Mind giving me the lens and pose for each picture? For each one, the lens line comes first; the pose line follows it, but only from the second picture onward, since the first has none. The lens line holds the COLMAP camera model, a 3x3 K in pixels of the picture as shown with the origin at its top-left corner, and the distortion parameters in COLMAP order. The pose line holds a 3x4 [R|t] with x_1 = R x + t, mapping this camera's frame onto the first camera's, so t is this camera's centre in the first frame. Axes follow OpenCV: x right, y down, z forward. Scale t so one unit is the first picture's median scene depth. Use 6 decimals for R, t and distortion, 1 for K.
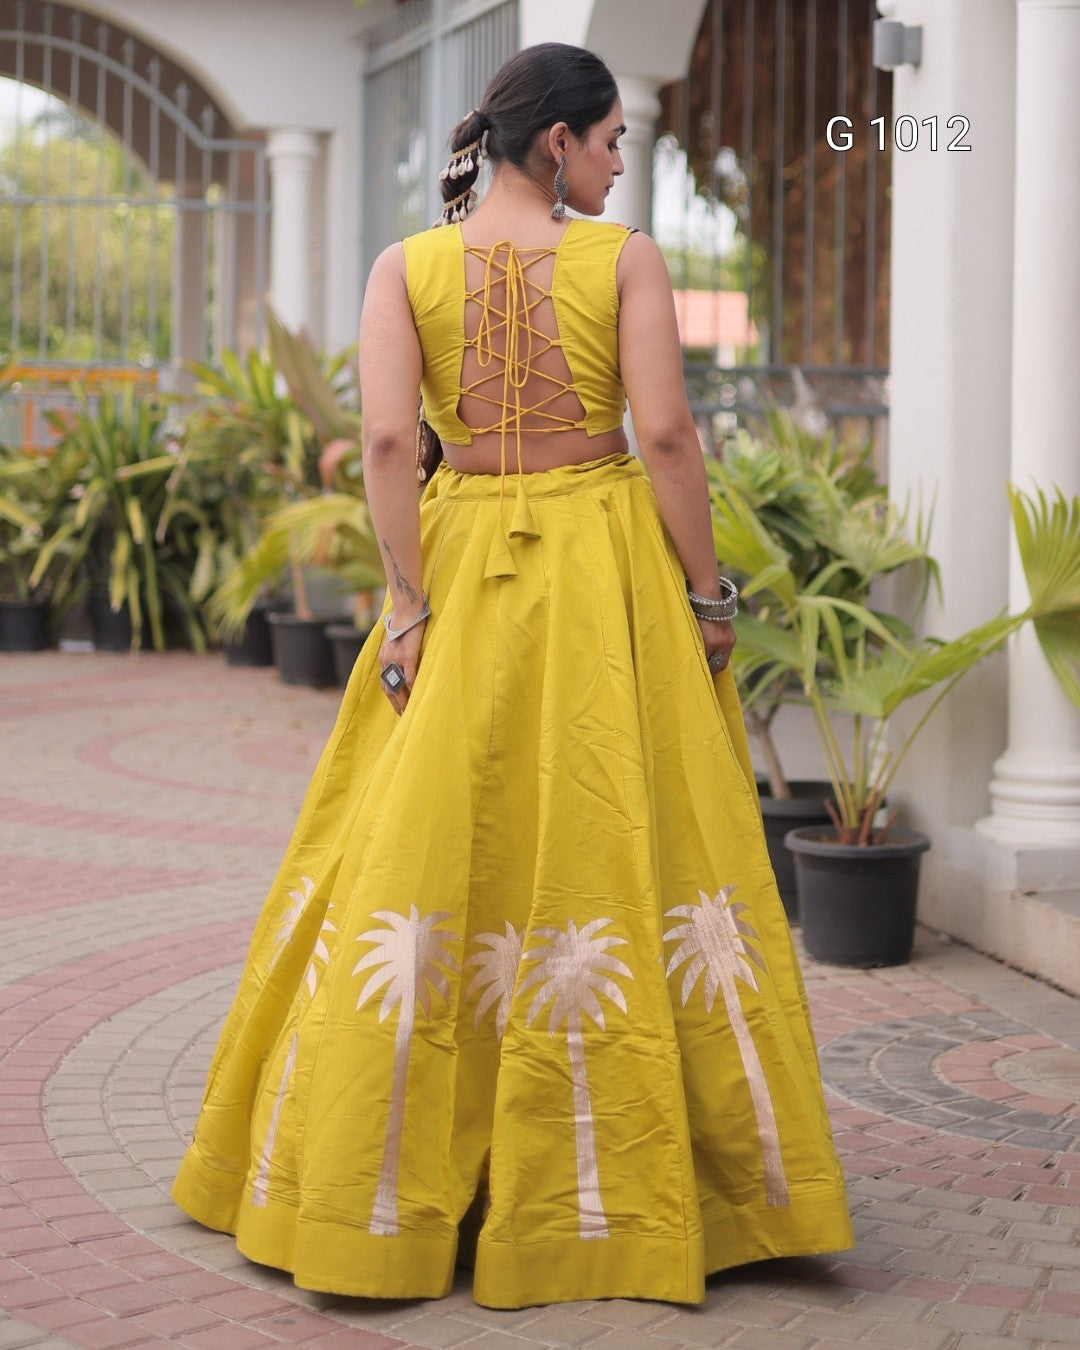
lens RADIAL K [[3477.5, 0, 635.4], [0, 3477.5, 350.4], [0, 0, 1]] dist [-0.002116, -0.043628]
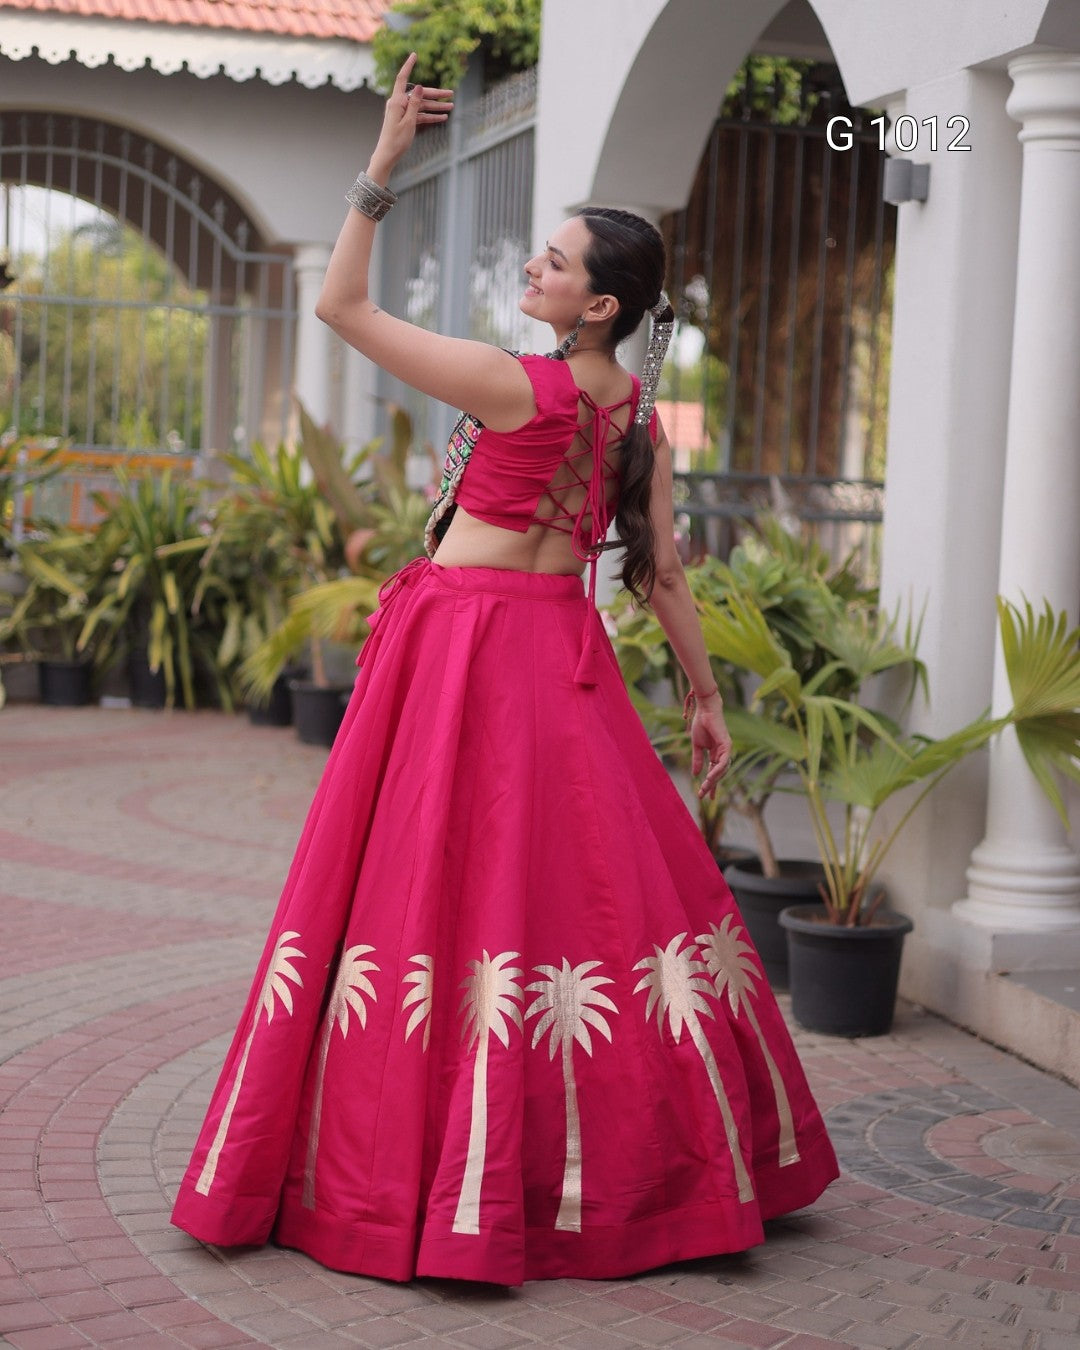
lens RADIAL K [[2905.7, 0, 596.9], [0, 2905.7, 675.8], [0, 0, 1]] dist [-0.005046, 0.062065]
pose [[0.999455, 0.030855, 0.011739, -0.026169], [-0.031688, 0.996370, 0.079011, -0.004091], [-0.009258, -0.079339, 0.996805, 0.100502]]
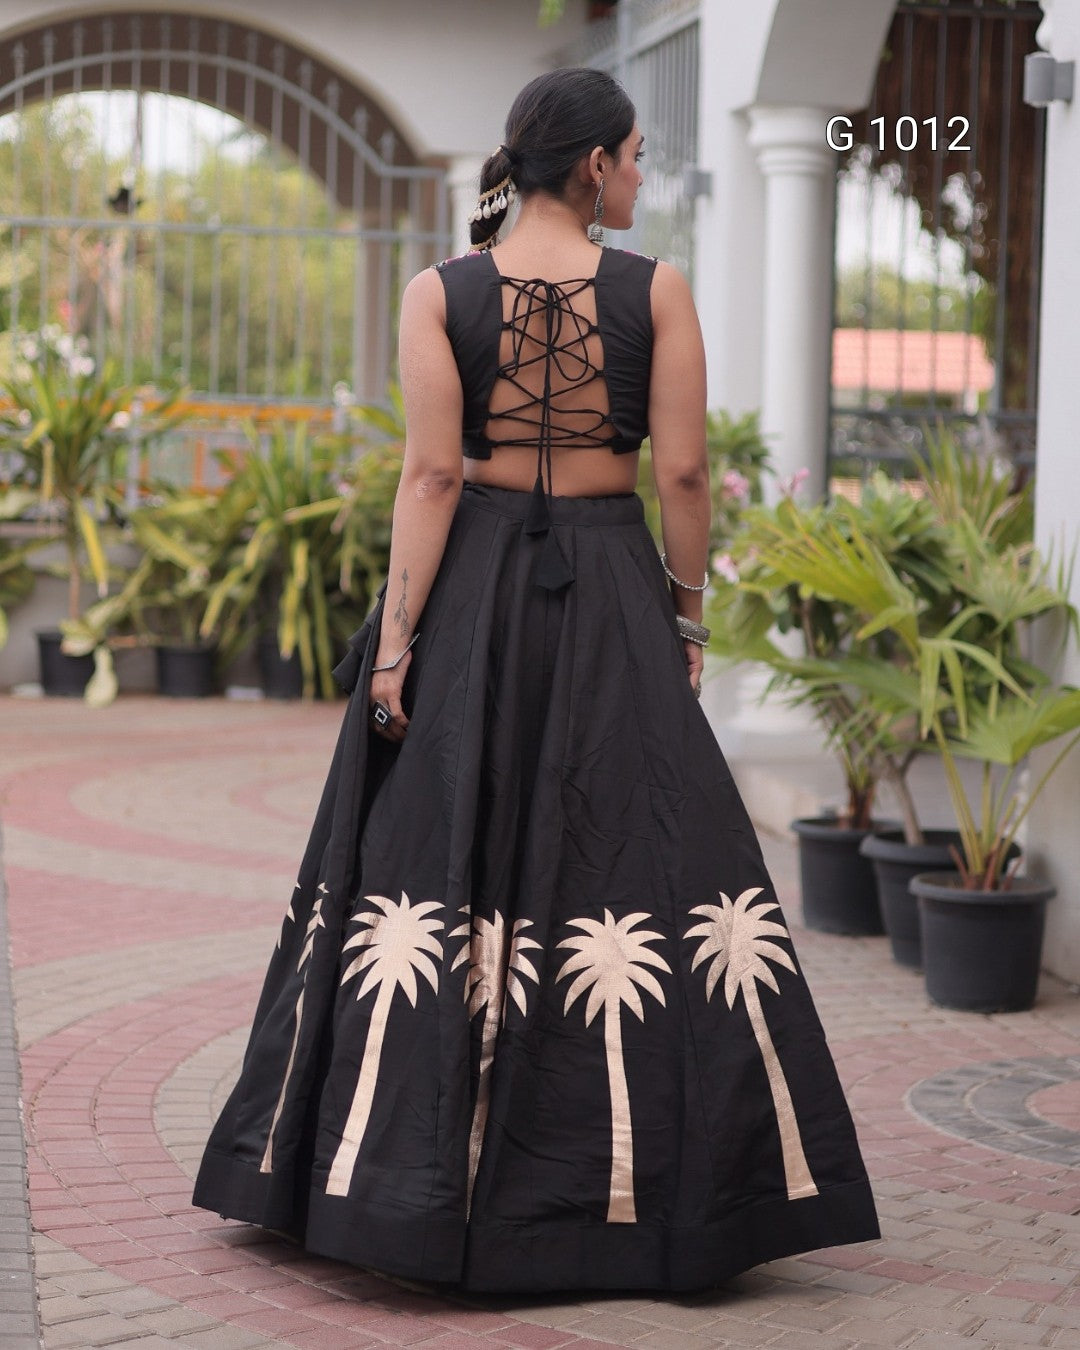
lens RADIAL K [[3994.8, 0, 517.4], [0, 3994.8, 564.8], [0, 0, 1]] dist [-0.013360, -0.091814]
pose [[0.994035, 0.017358, -0.107675, 0.051743], [-0.012857, 0.999020, 0.042351, 0.002535], [0.108304, -0.040714, 0.993284, -0.139731]]
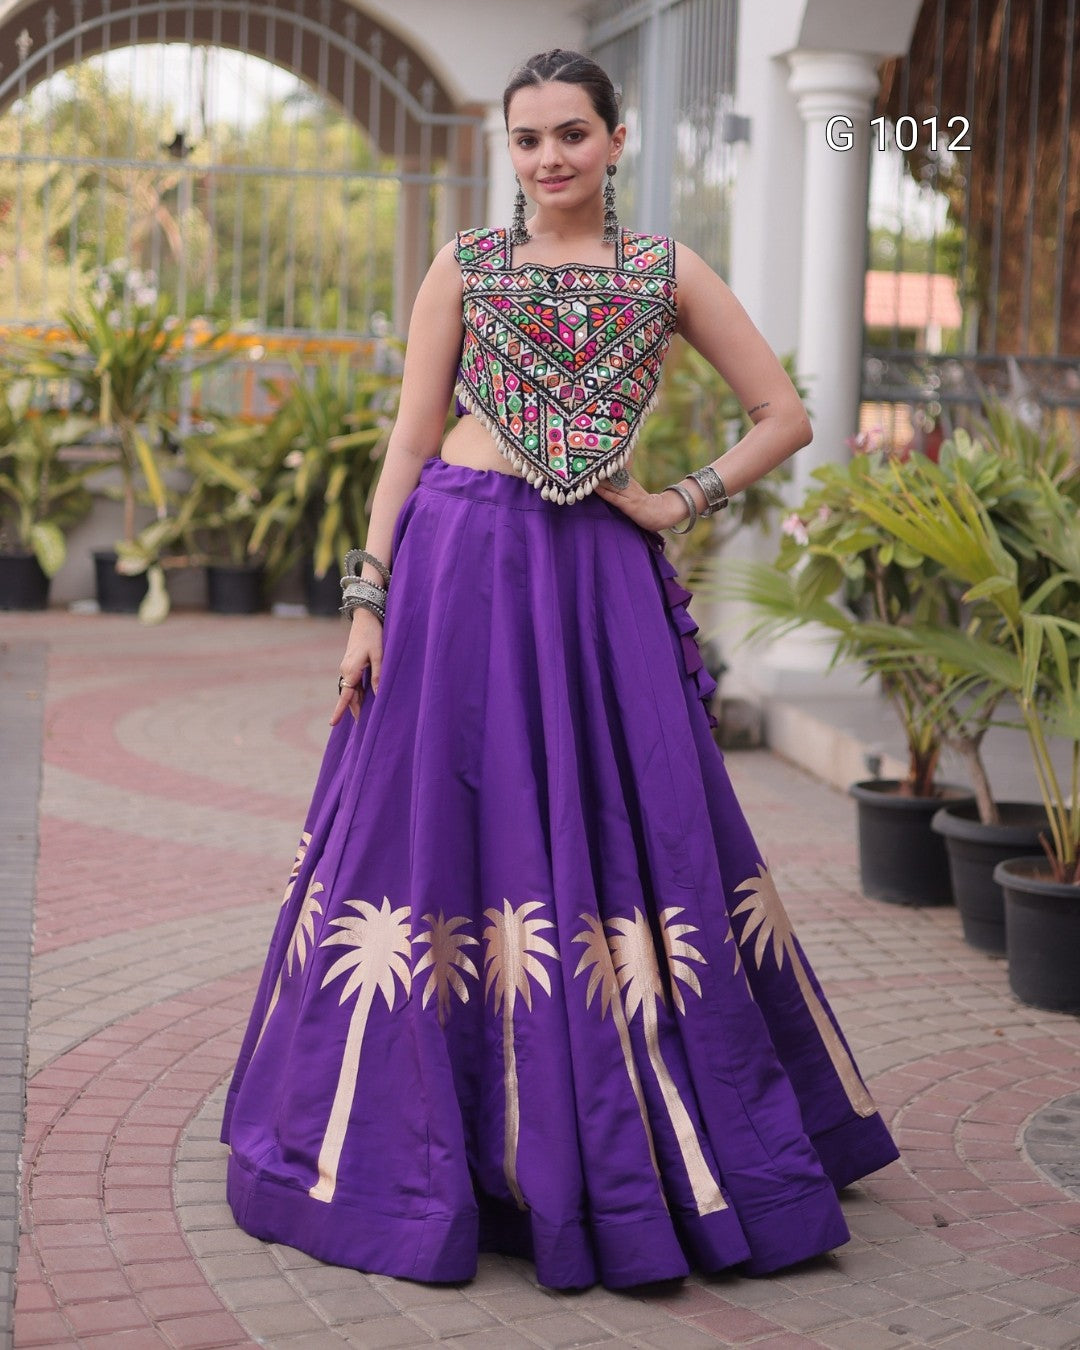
lens RADIAL K [[3068.7, 0, 572.7], [0, 3068.7, 566.5], [0, 0, 1]] dist [0.006070, -0.157417]
pose [[0.995888, 0.029298, -0.085729, -0.001254], [-0.022290, 0.996416, 0.081594, -0.005354], [0.087812, -0.079347, 0.992972, 0.176260]]
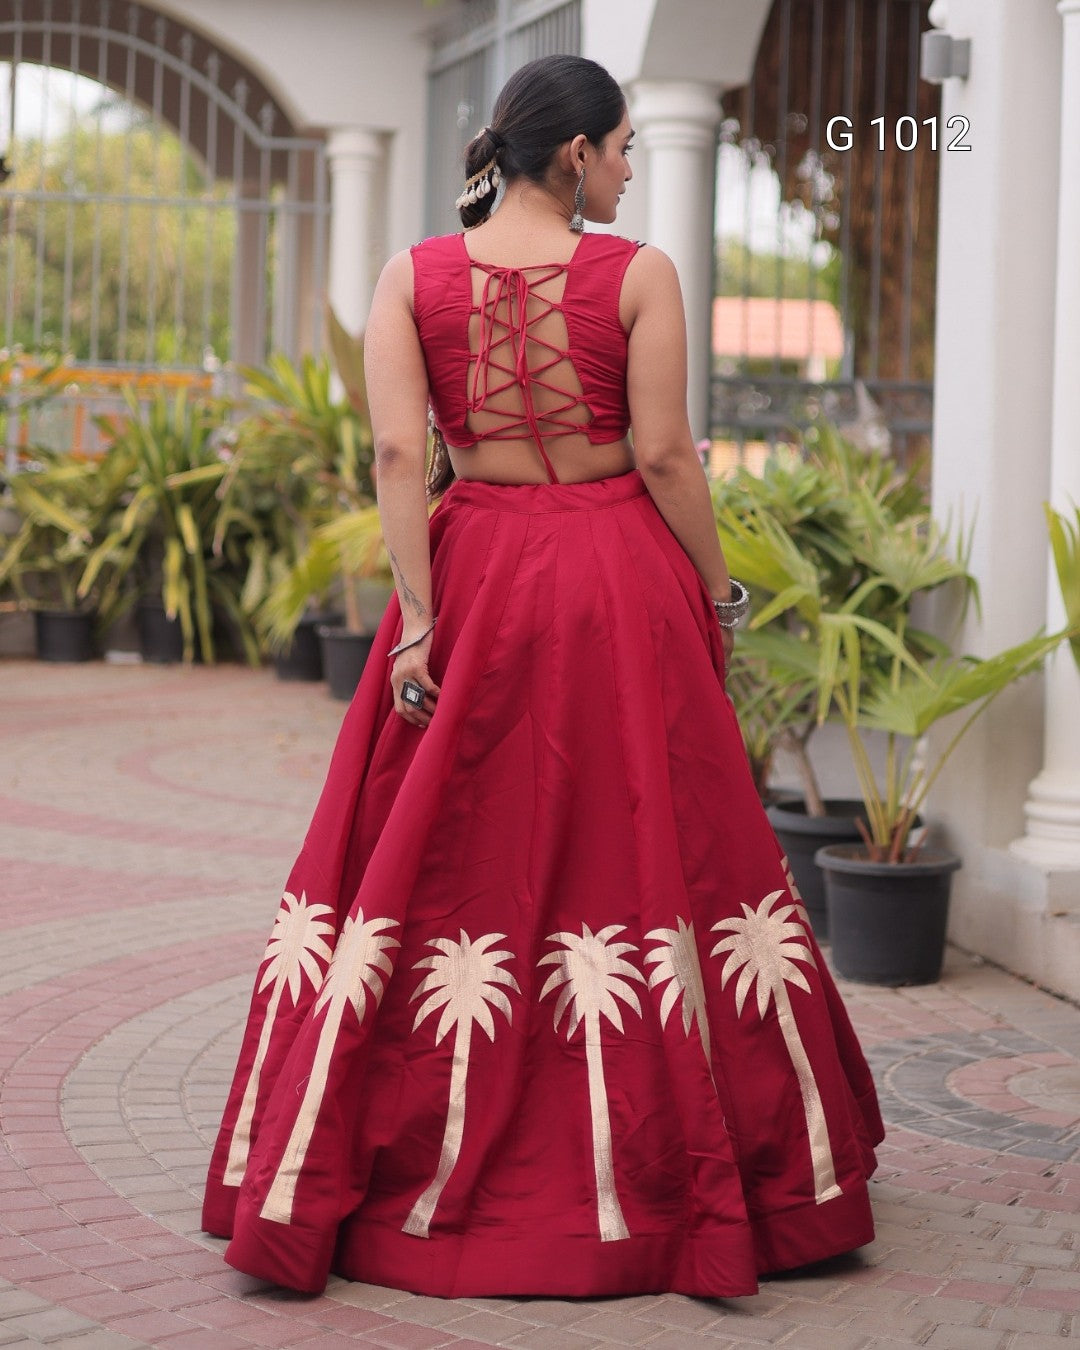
lens RADIAL K [[3765.3, 0, 674.1], [0, 3765.3, 349.4], [0, 0, 1]] dist [0.004502, -0.096074]
pose [[0.999646, 0.014644, -0.022196, 0.023839], [-0.014705, 0.999889, -0.002590, -0.000895], [0.022155, 0.002915, 0.999750, -0.076243]]
